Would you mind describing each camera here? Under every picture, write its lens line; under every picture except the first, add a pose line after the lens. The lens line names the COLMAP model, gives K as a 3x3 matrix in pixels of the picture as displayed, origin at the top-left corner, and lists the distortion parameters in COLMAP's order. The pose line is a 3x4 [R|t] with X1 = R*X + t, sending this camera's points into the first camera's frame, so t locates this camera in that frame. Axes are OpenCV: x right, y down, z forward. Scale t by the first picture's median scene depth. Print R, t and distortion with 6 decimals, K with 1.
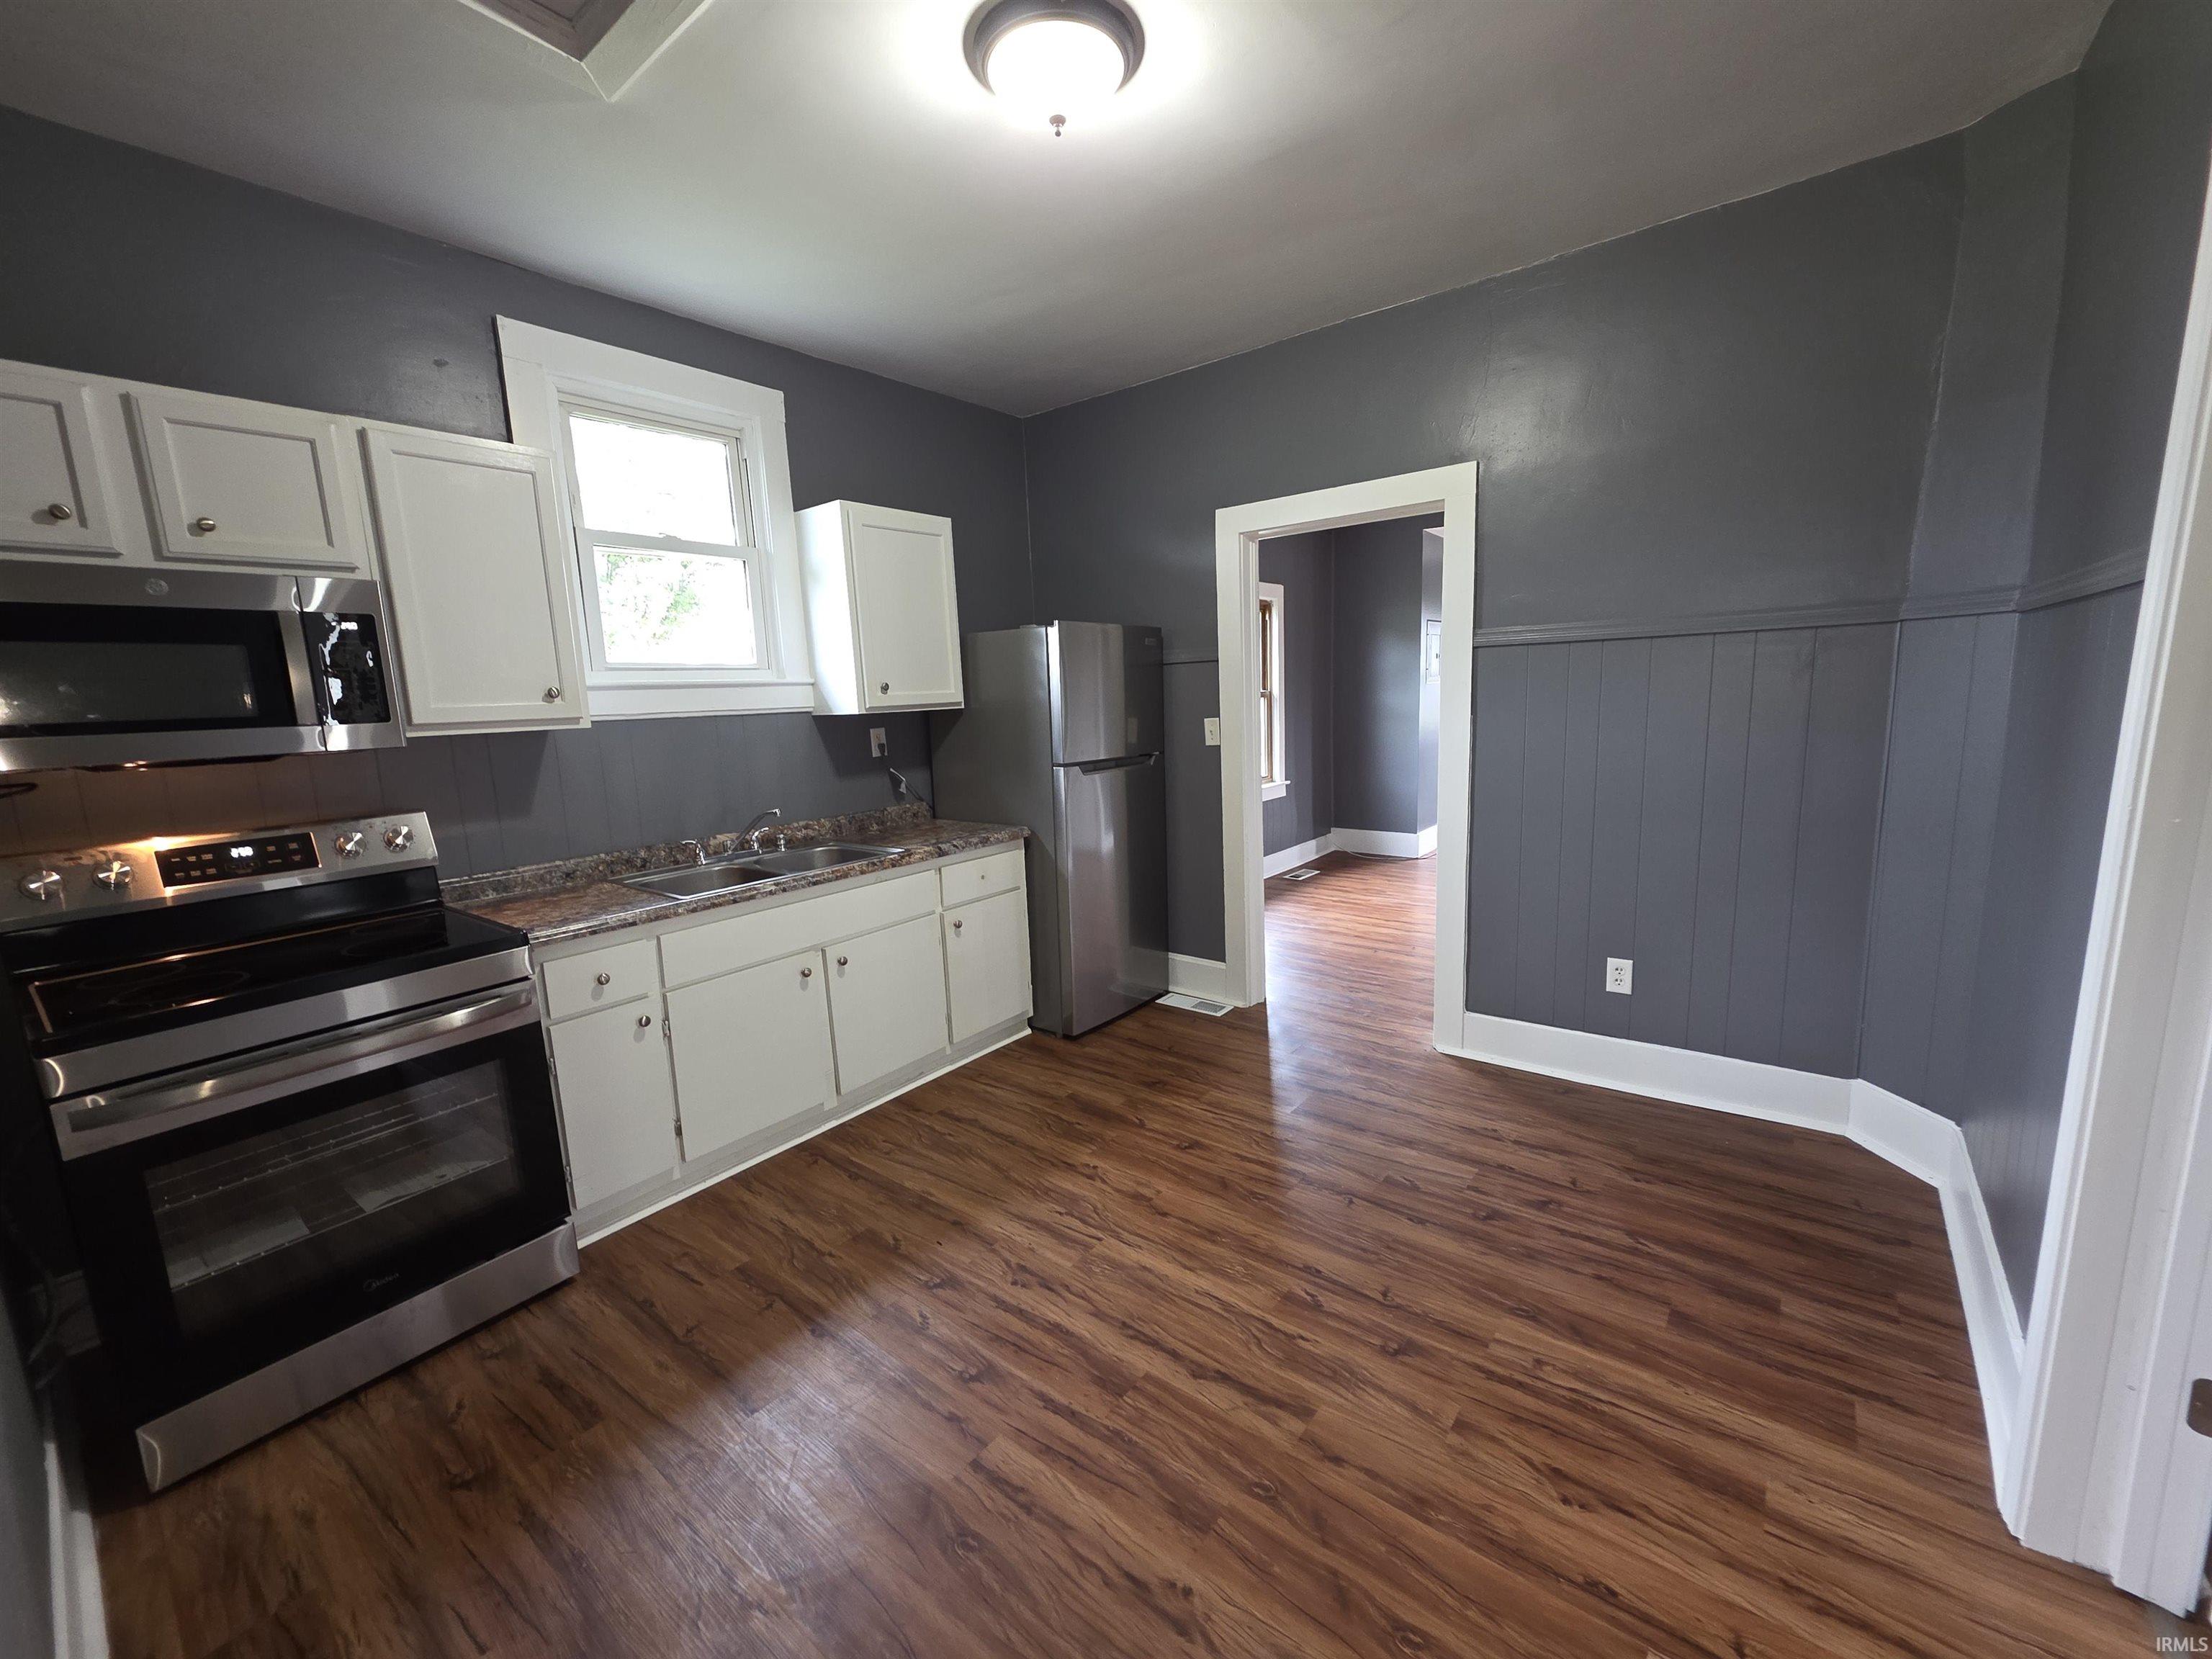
lens RADIAL K [[879.3, 0, 1098.7], [0, 879.3, 830.5], [0, 0, 1]] dist [0.003352, -0.000154]
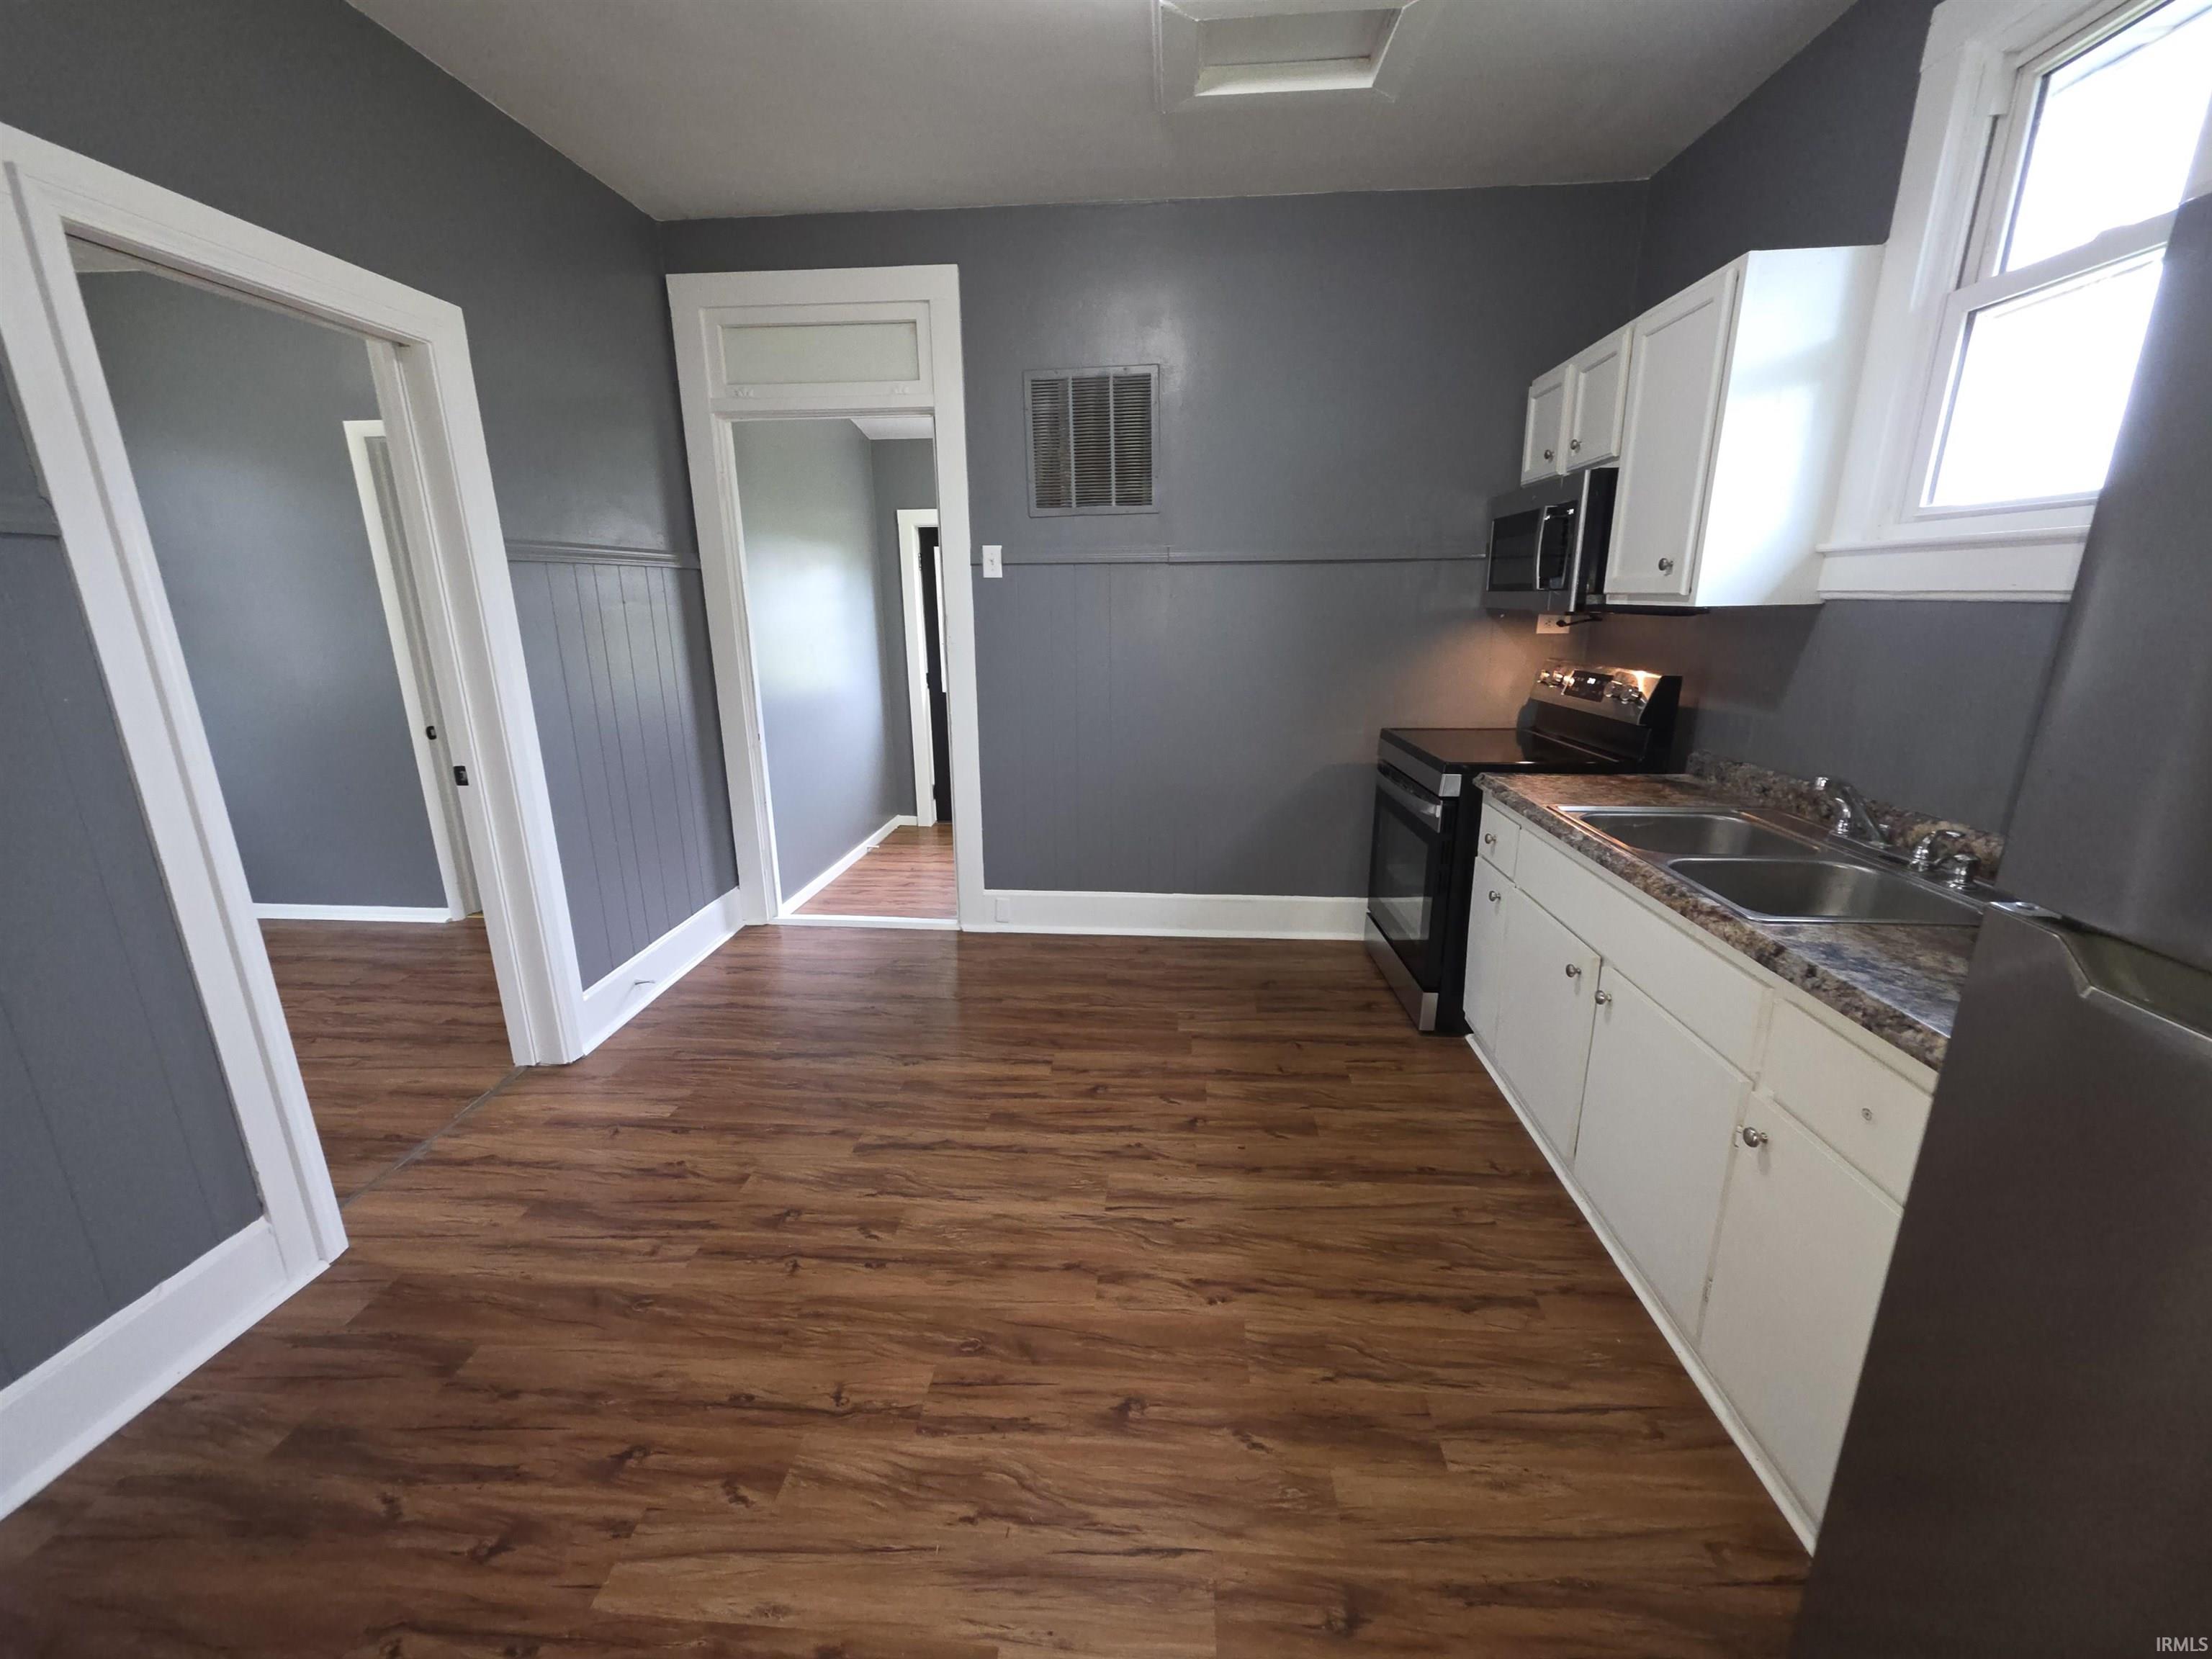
lens RADIAL K [[879.3, 0, 1098.7], [0, 879.3, 830.5], [0, 0, 1]] dist [0.003352, -0.000154]
pose [[-0.827372, 0.190412, -0.528393, 0.434517], [-0.047899, 0.913431, 0.404165, -0.270162], [0.559609, 0.359704, -0.746626, 1.602967]]
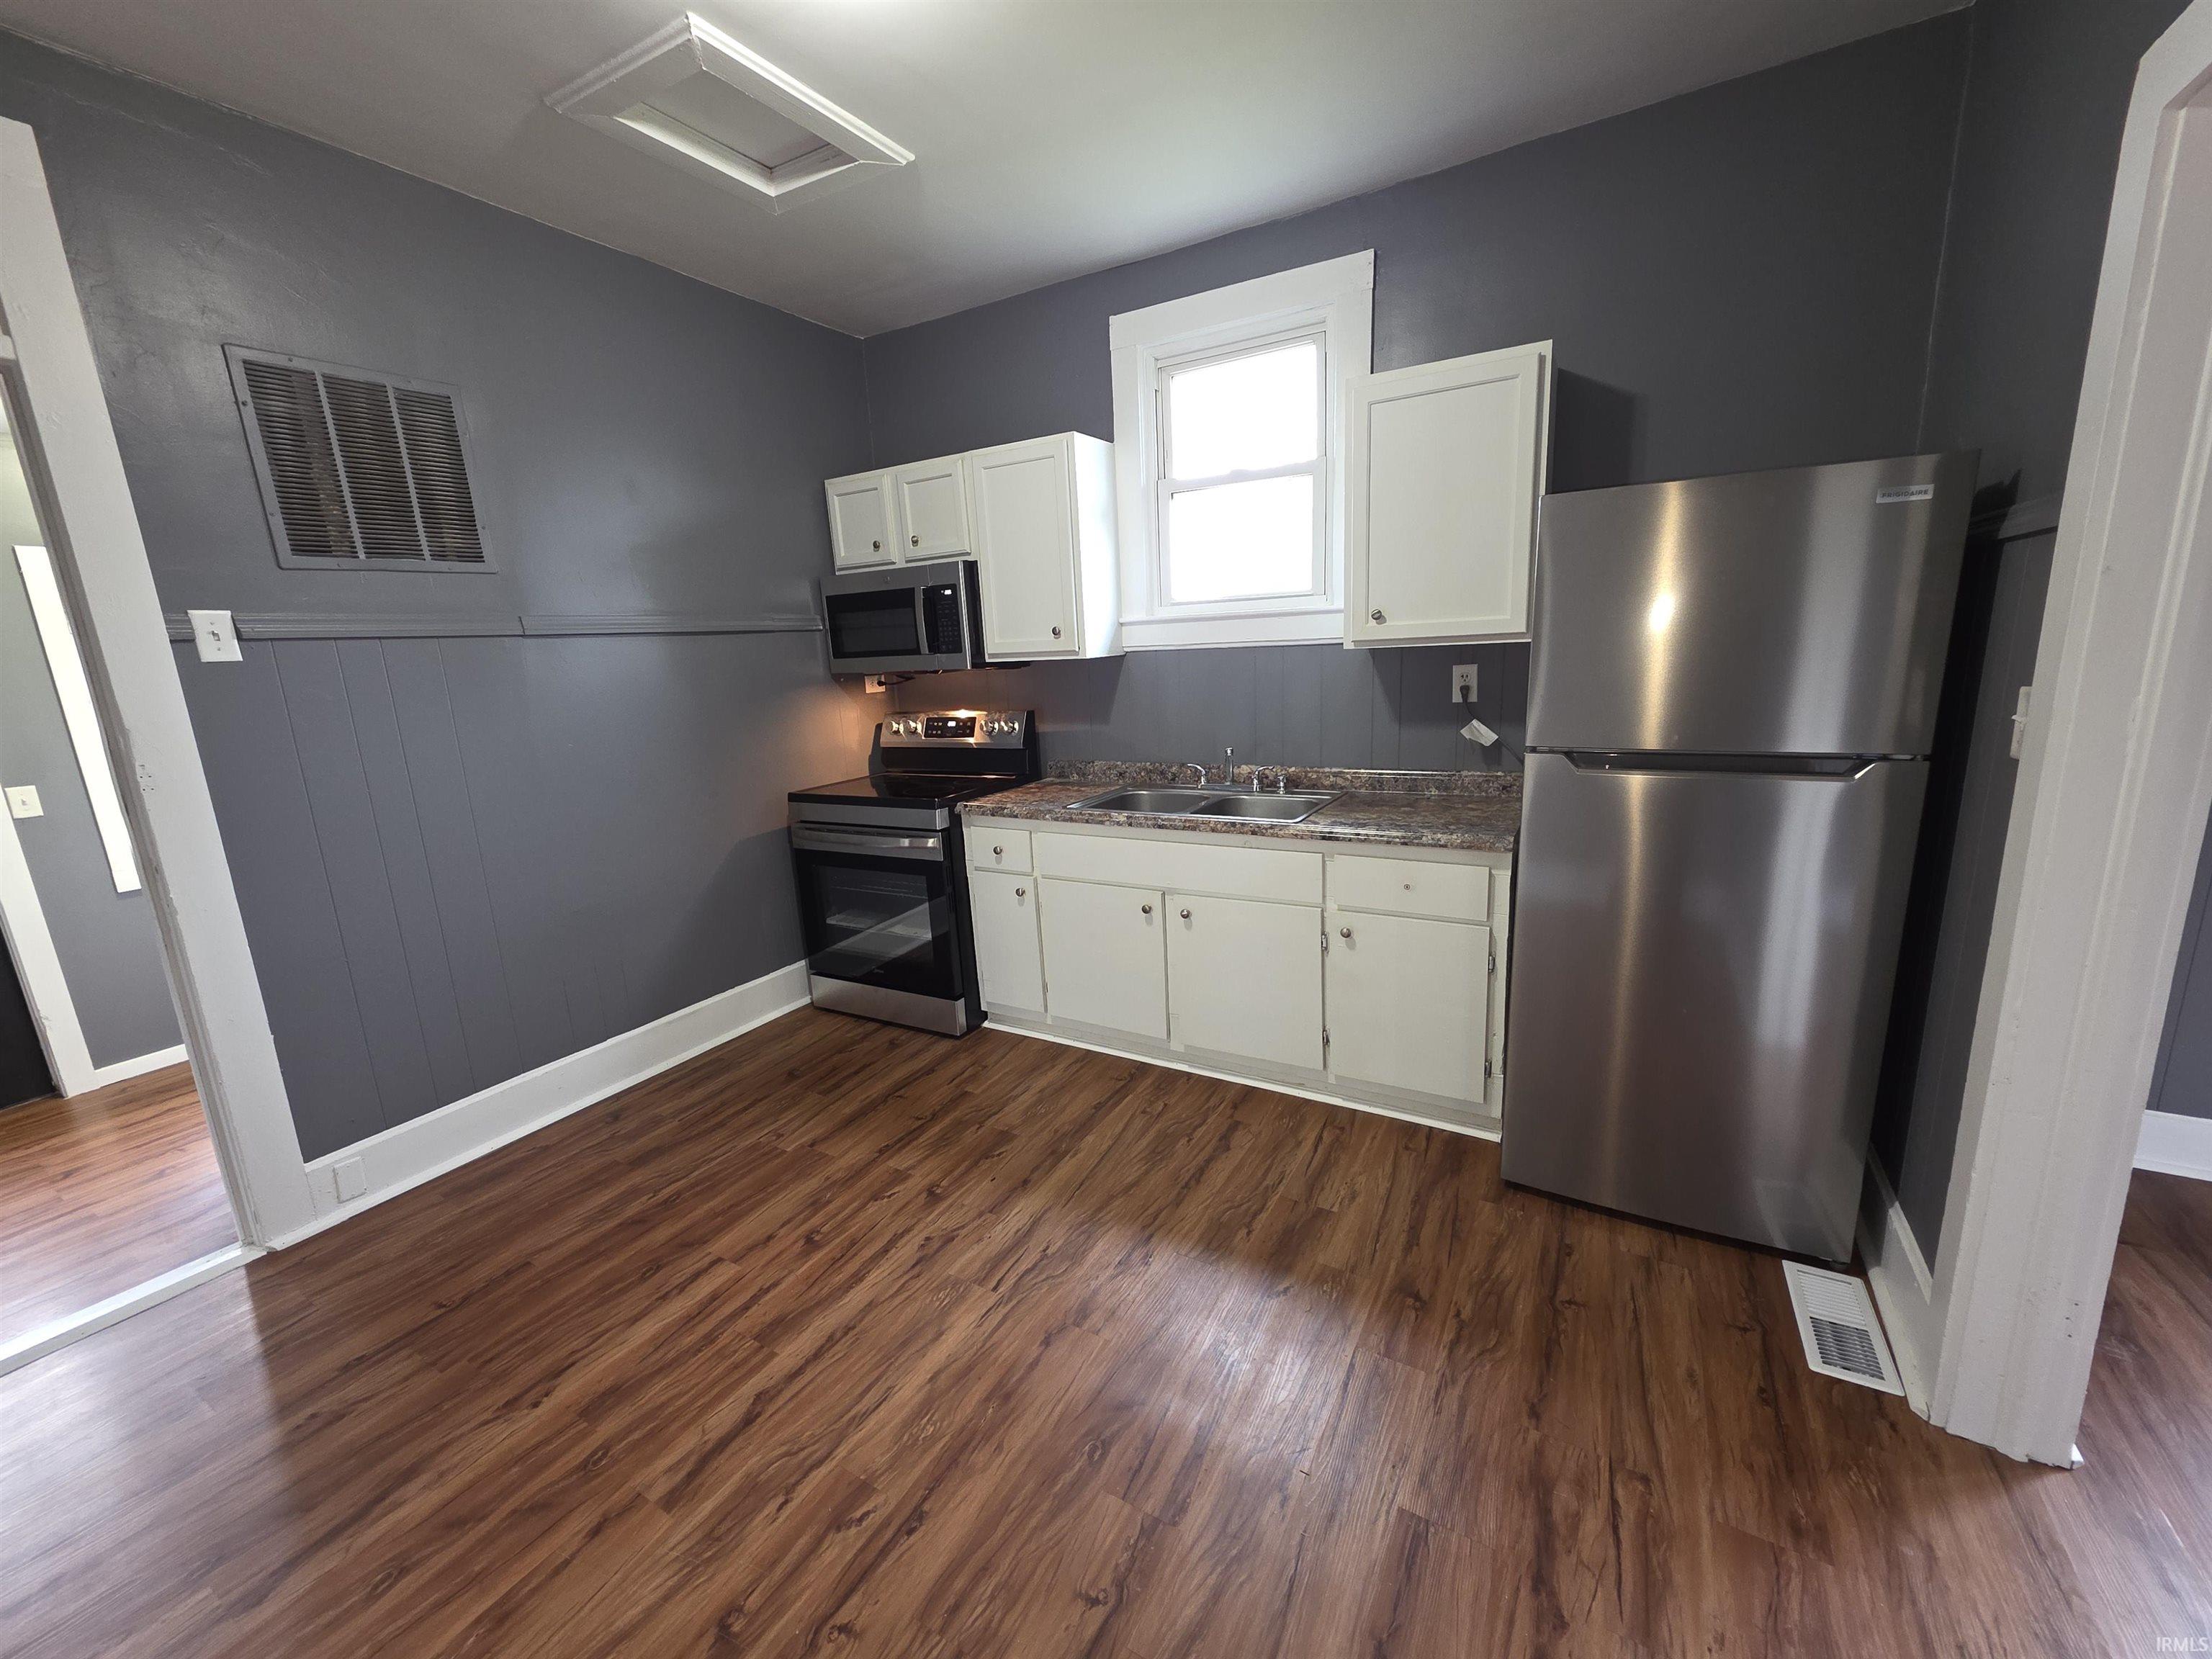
lens RADIAL K [[879.3, 0, 1098.7], [0, 879.3, 830.5], [0, 0, 1]] dist [0.003352, -0.000154]
pose [[0.140961, 0.239643, -0.960573, 0.775688], [-0.115224, 0.967639, 0.224497, -0.187645], [0.983287, 0.079036, 0.164012, 0.965583]]
